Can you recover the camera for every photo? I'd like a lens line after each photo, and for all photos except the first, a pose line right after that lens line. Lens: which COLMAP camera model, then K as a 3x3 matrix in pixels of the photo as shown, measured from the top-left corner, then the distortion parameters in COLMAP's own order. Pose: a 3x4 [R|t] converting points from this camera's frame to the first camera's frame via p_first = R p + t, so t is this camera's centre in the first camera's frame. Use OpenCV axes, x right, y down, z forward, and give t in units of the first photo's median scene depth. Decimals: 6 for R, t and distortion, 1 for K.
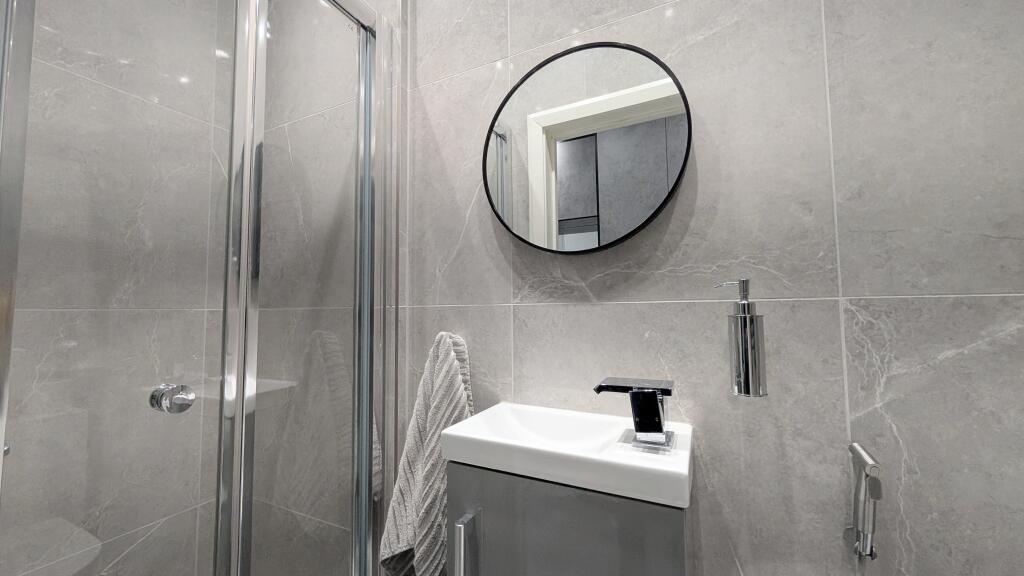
lens RADIAL K [[385.4, 0, 508.7], [0, 385.4, 286.8], [0, 0, 1]] dist [-0.000140, -0.000015]
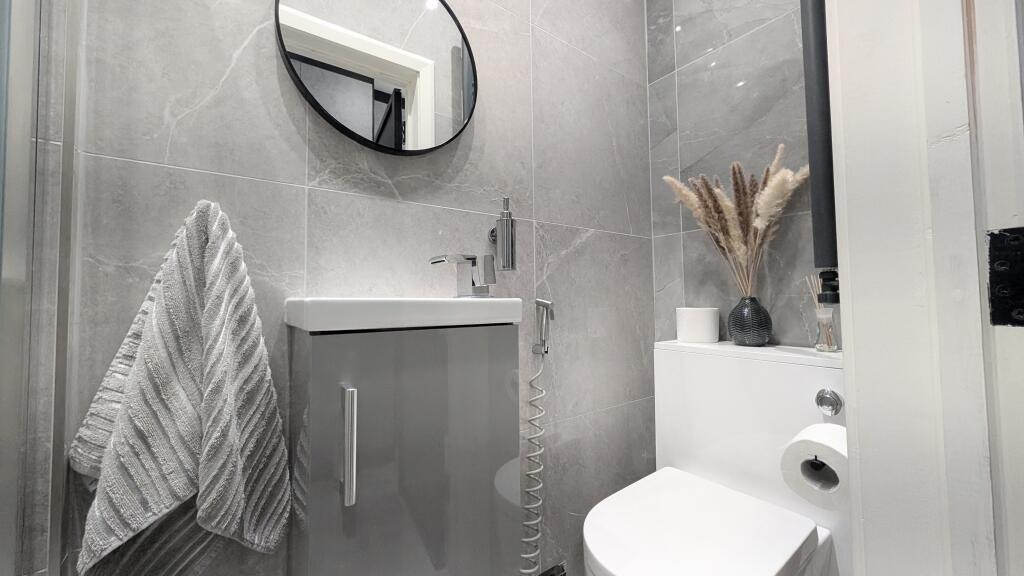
lens RADIAL K [[385.4, 0, 508.7], [0, 385.4, 286.8], [0, 0, 1]] dist [-0.000140, -0.000015]
pose [[0.453744, 0.041357, 0.890172, -0.595391], [-0.046001, 0.998678, -0.022950, 0.293026], [-0.889944, -0.030535, 0.455047, 0.208979]]
